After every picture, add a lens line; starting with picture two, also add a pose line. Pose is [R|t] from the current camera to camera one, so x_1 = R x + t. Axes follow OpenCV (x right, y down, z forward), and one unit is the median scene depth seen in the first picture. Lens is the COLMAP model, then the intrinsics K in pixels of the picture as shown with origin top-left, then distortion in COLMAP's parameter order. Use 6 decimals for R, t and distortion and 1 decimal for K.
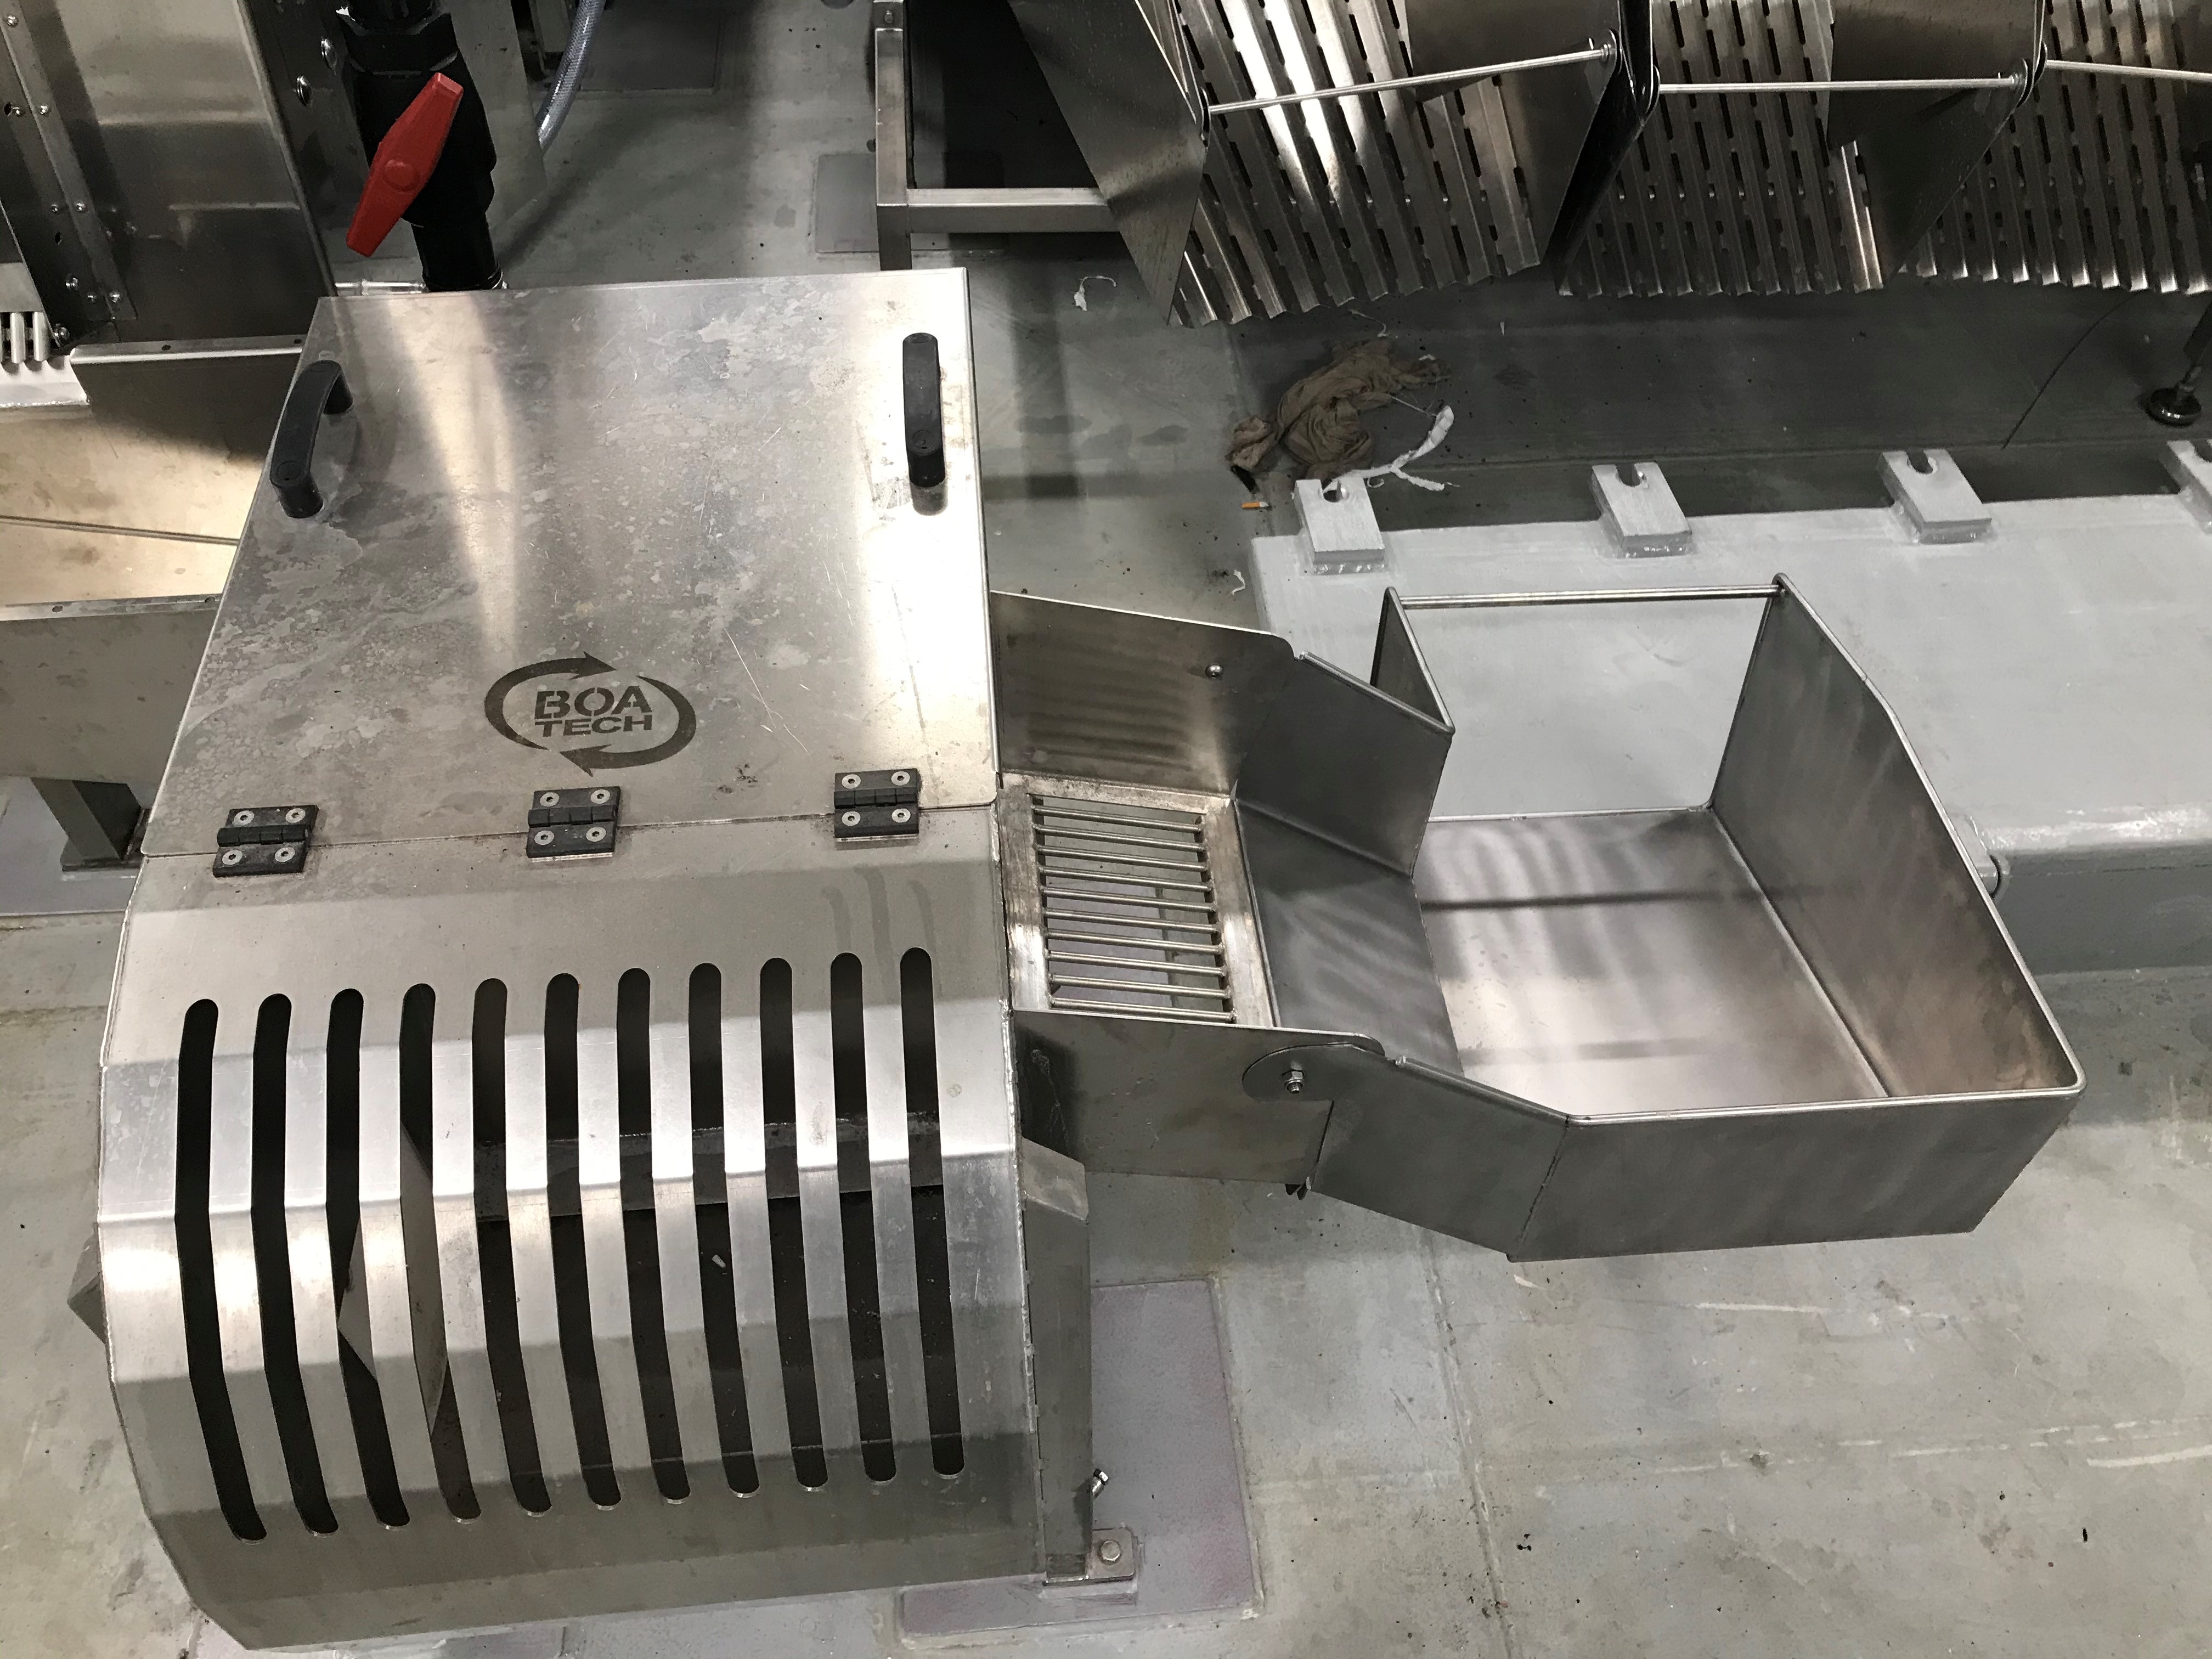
lens RADIAL K [[1808.3, 0, 1108.7], [0, 1808.3, 820.9], [0, 0, 1]] dist [0.054119, -0.060391]
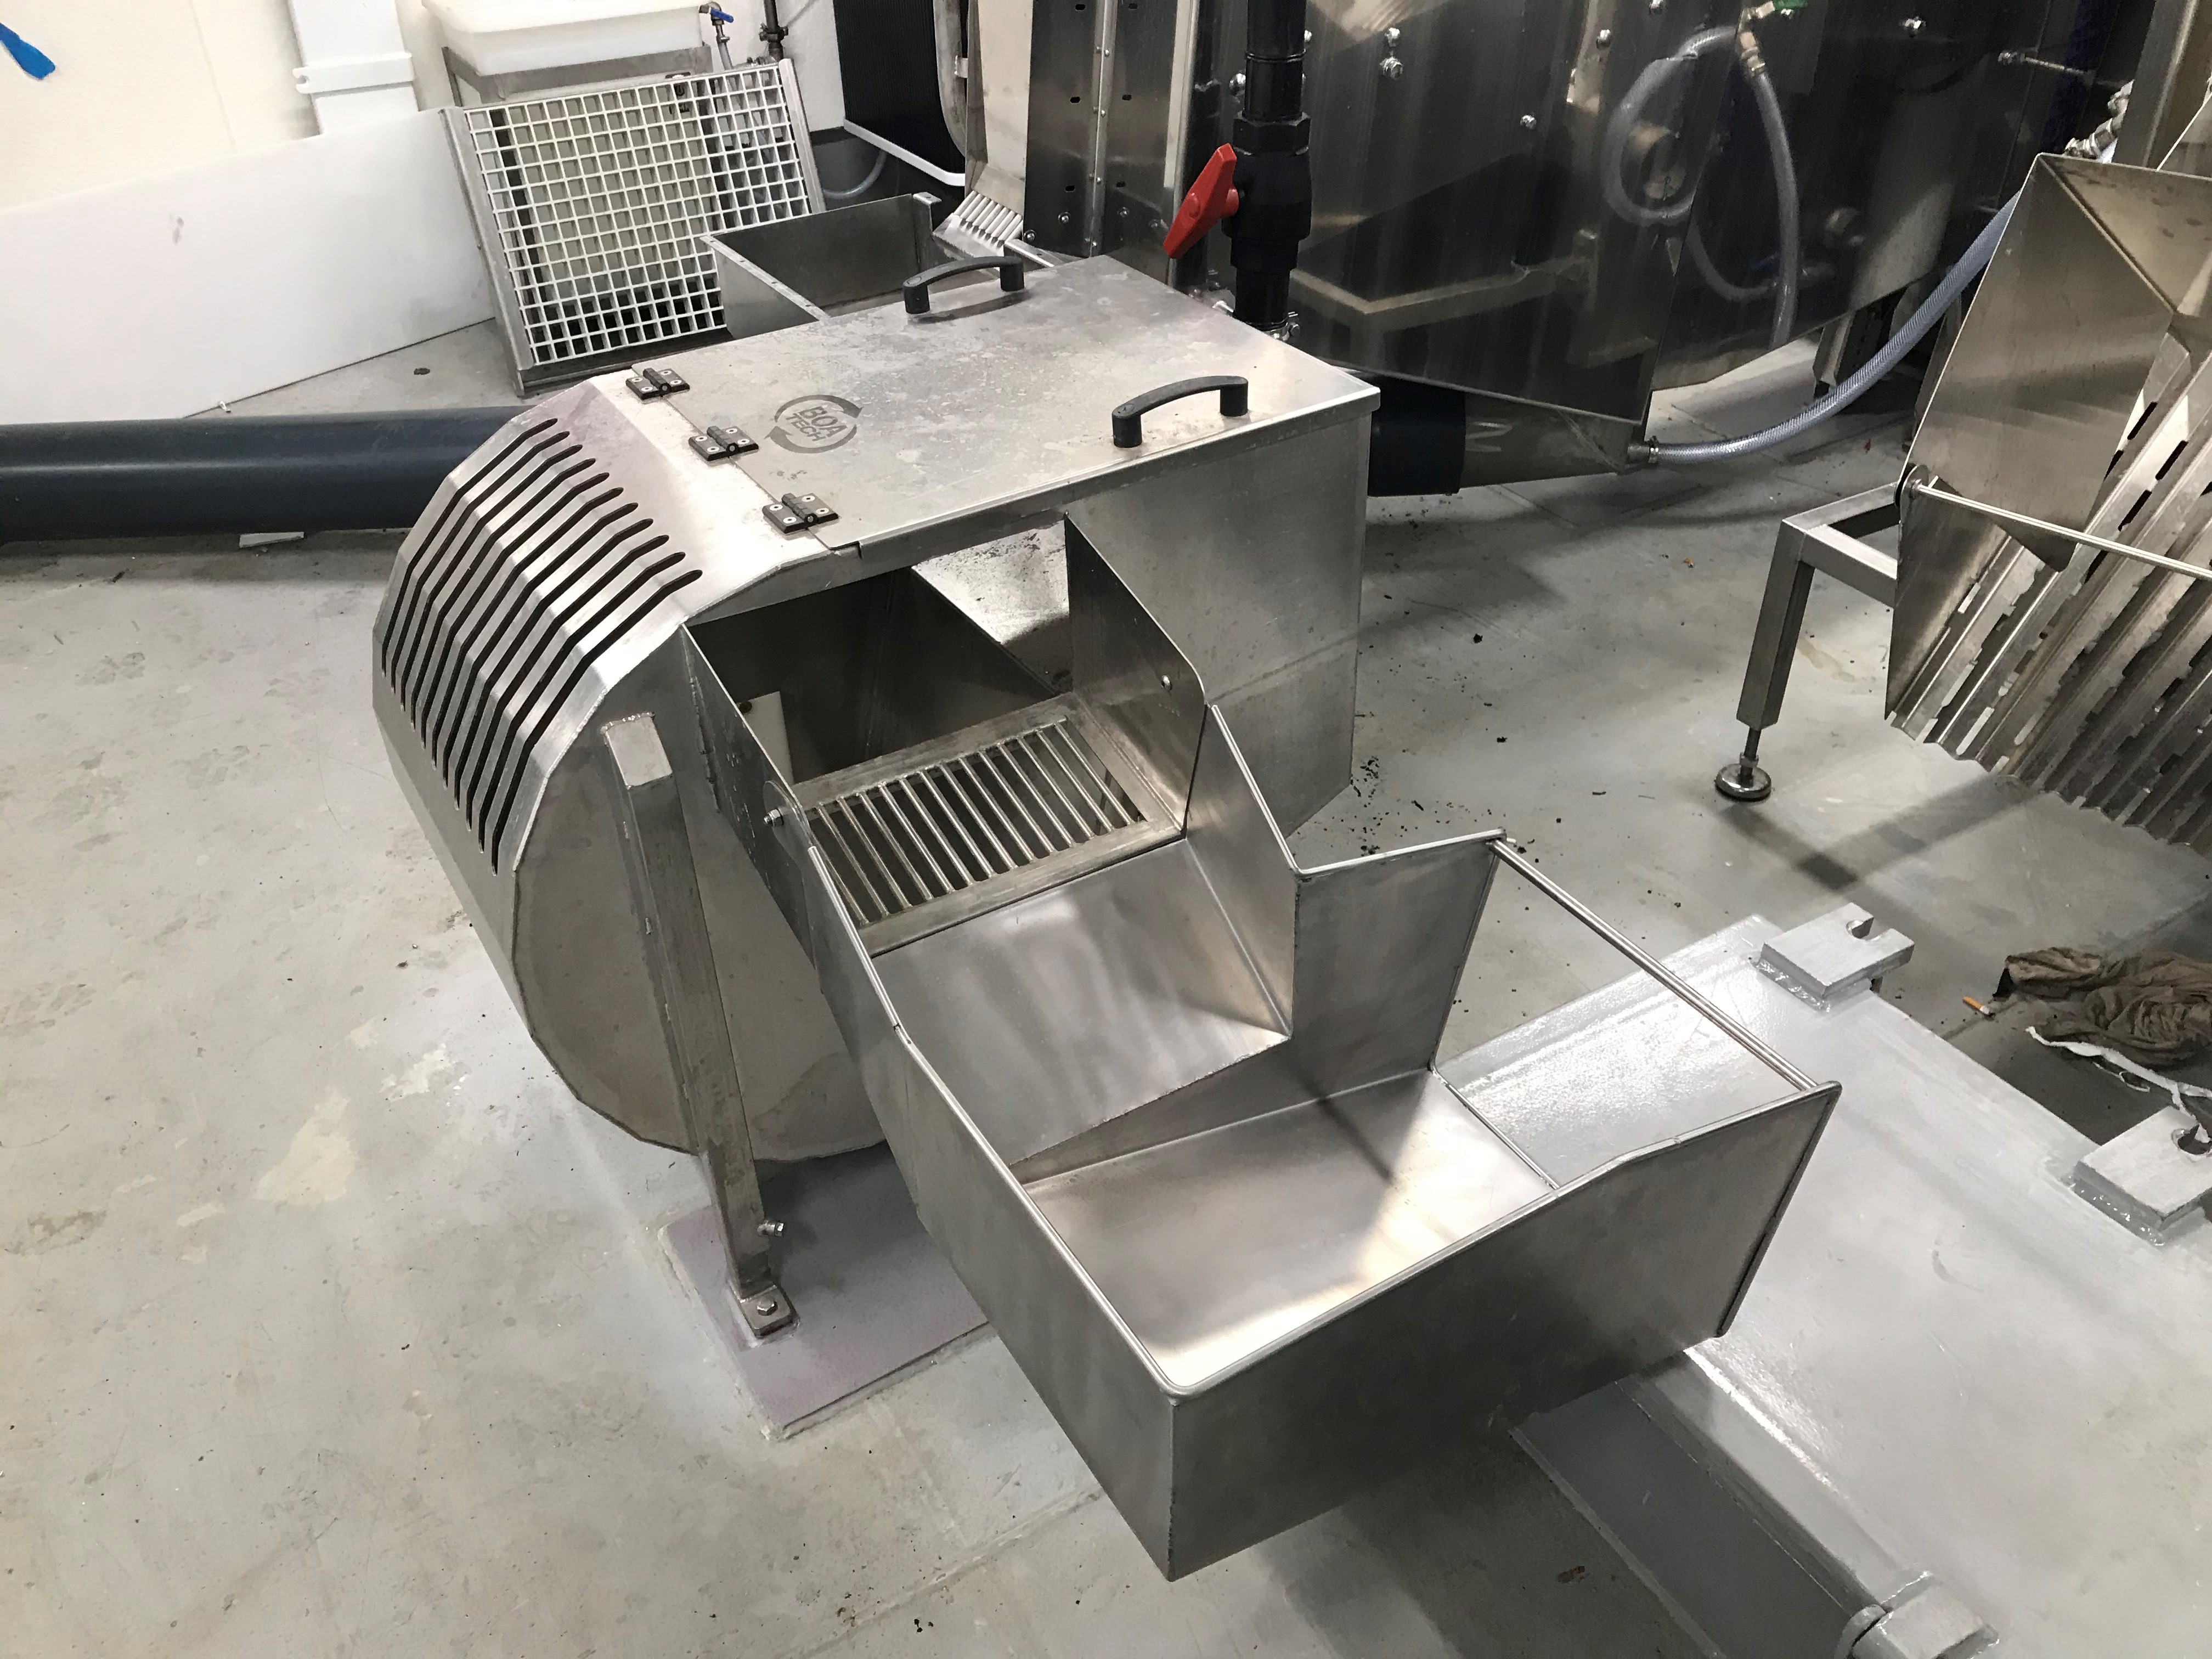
lens RADIAL K [[1808.3, 0, 1108.7], [0, 1808.3, 820.9], [0, 0, 1]] dist [0.054119, -0.060391]
pose [[0.437478, 0.497944, -0.748776, 0.785308], [-0.658661, 0.744332, 0.110161, -0.099754], [0.612191, 0.444997, 0.653605, 0.226077]]
